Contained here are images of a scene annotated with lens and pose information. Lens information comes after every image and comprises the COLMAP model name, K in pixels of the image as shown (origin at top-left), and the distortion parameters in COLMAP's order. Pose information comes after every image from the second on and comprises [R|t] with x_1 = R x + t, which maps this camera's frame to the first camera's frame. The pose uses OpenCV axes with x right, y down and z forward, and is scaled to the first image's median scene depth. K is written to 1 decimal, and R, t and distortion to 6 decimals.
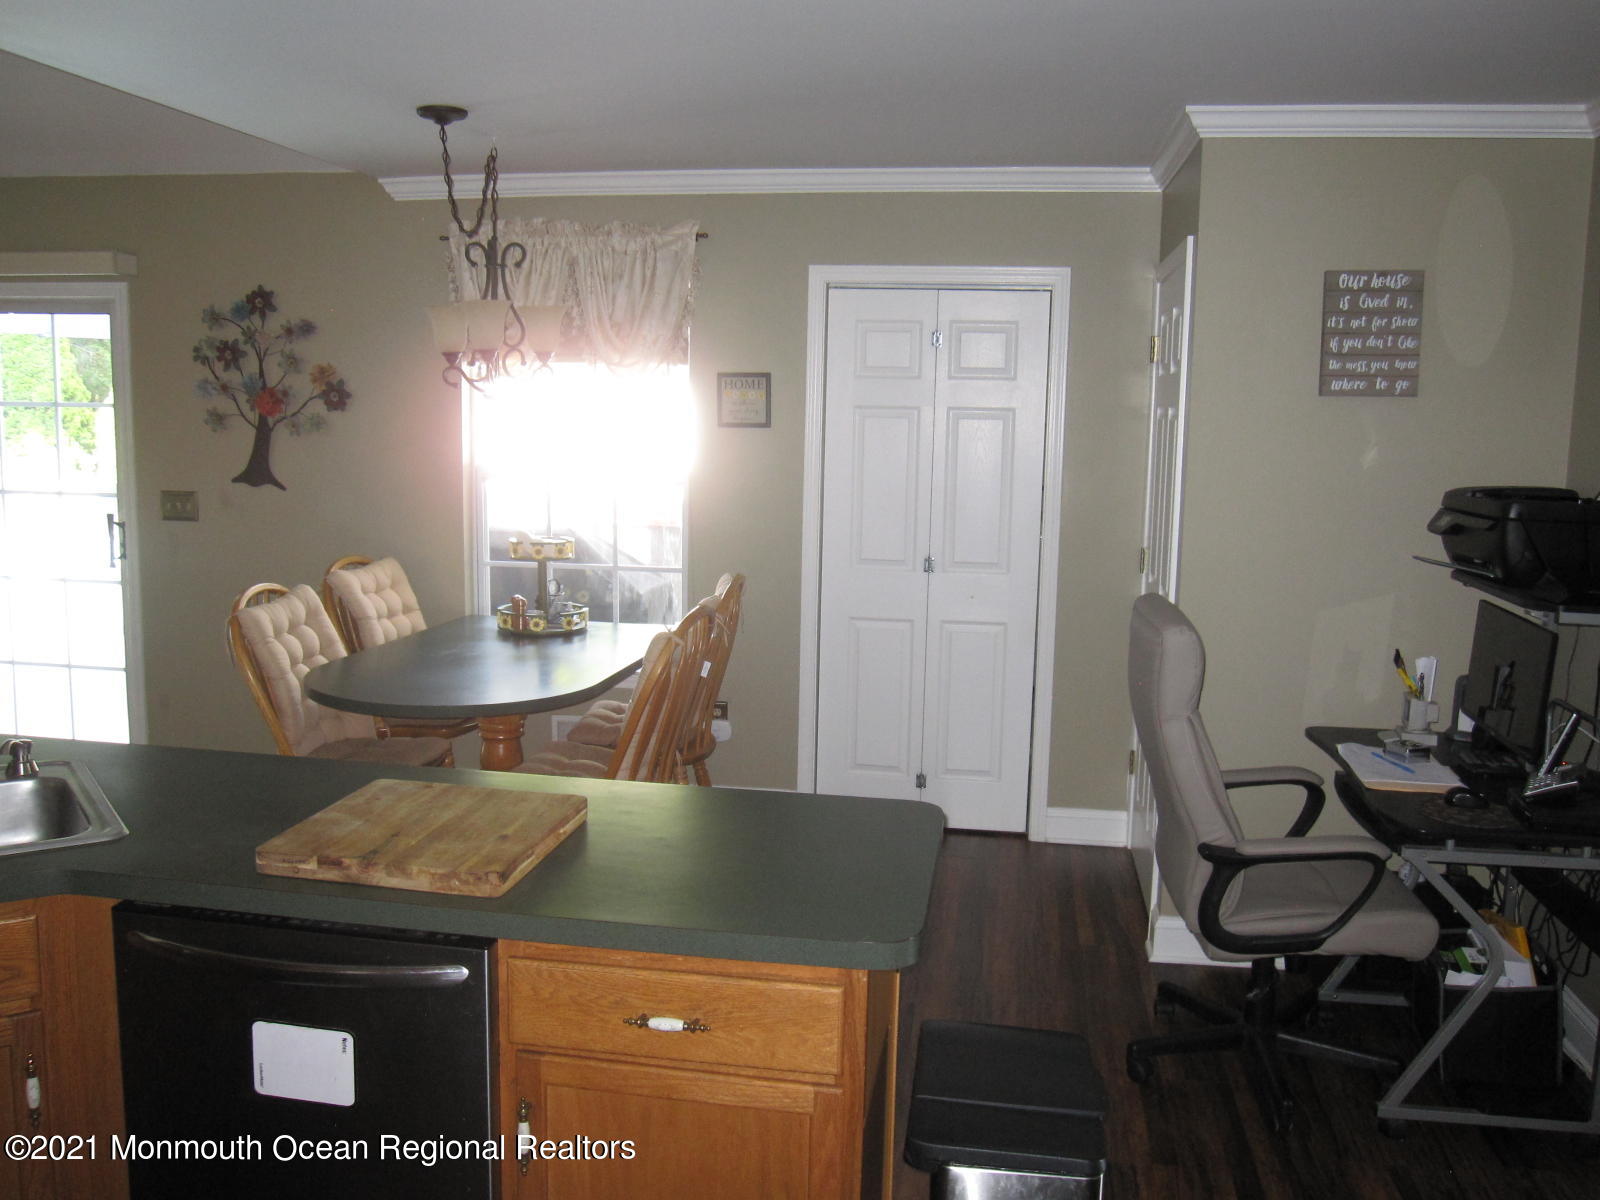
lens RADIAL K [[1338.4, 0, 796.9], [0, 1338.4, 598.5], [0, 0, 1]] dist [-0.077807, 0.044102]
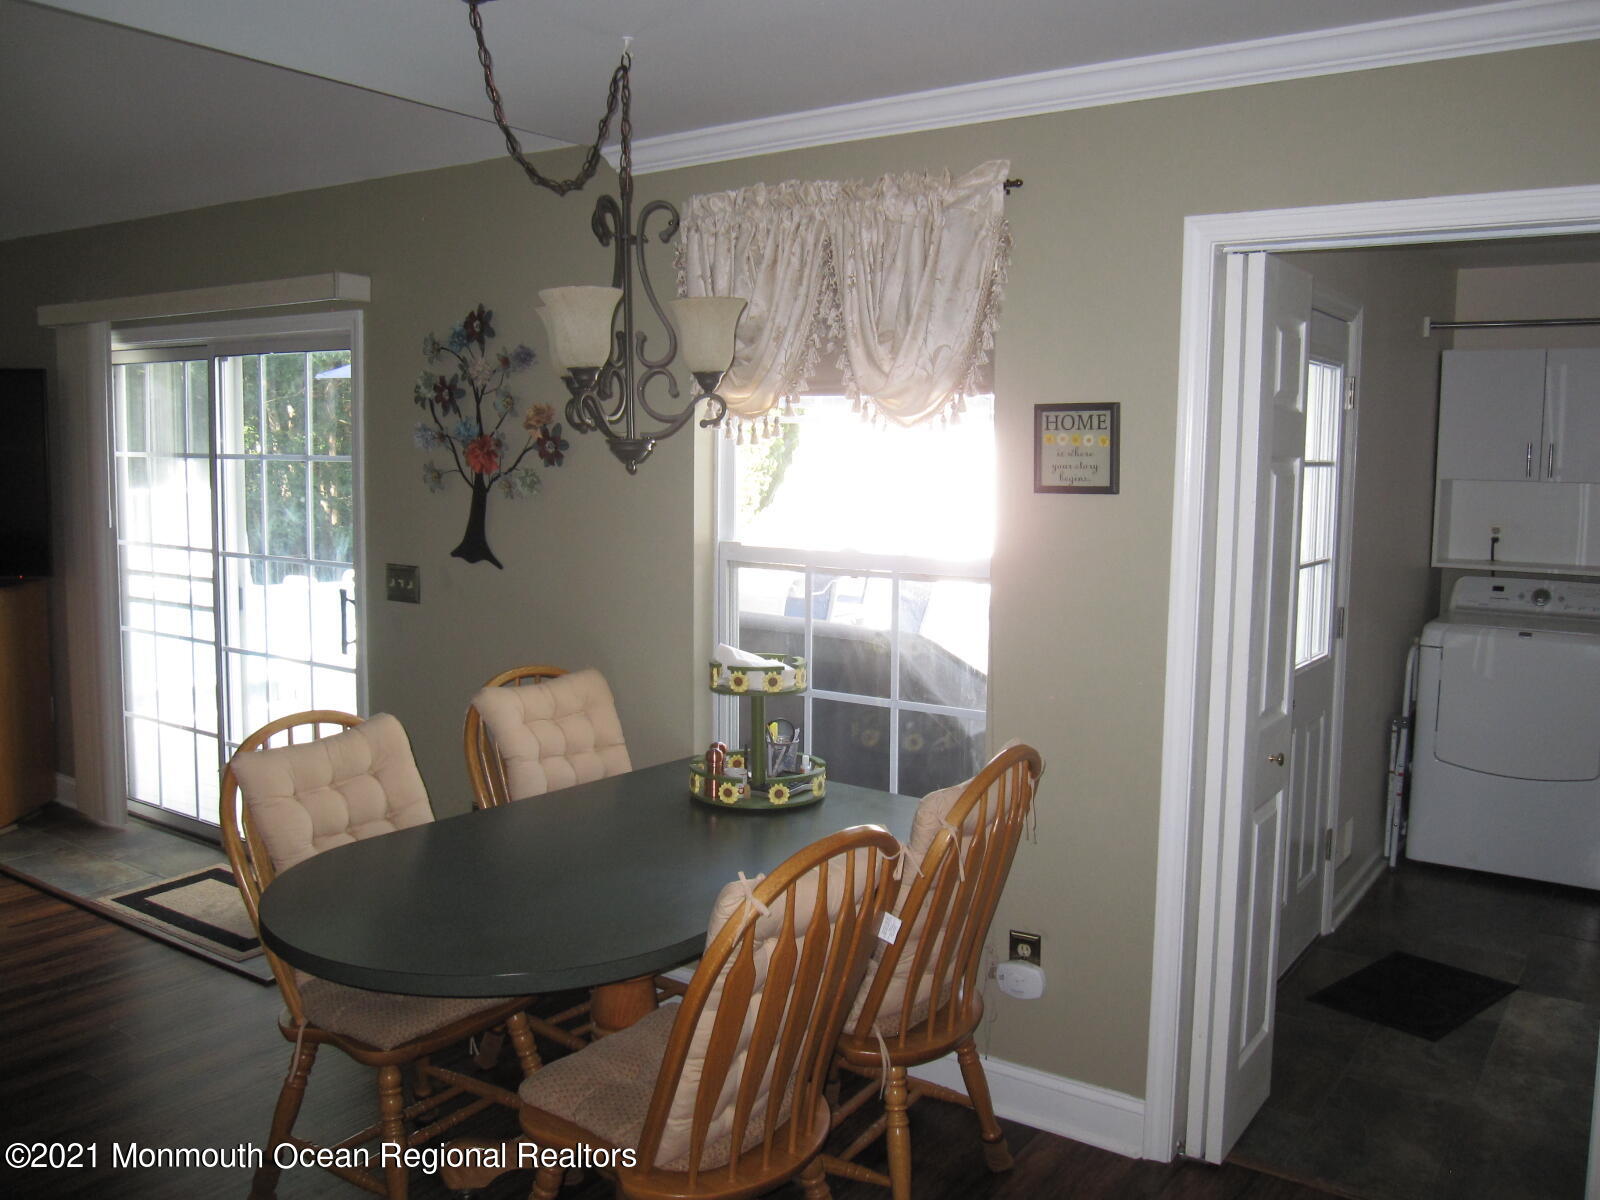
lens RADIAL K [[1338.4, 0, 800.1], [0, 1338.4, 589.2], [0, 0, 1]] dist [-0.077807, 0.044102]
pose [[0.902631, 0.035877, -0.428918, 0.103223], [-0.056448, 0.997780, -0.035331, -0.053673], [0.426698, 0.056102, 0.902652, 0.385132]]
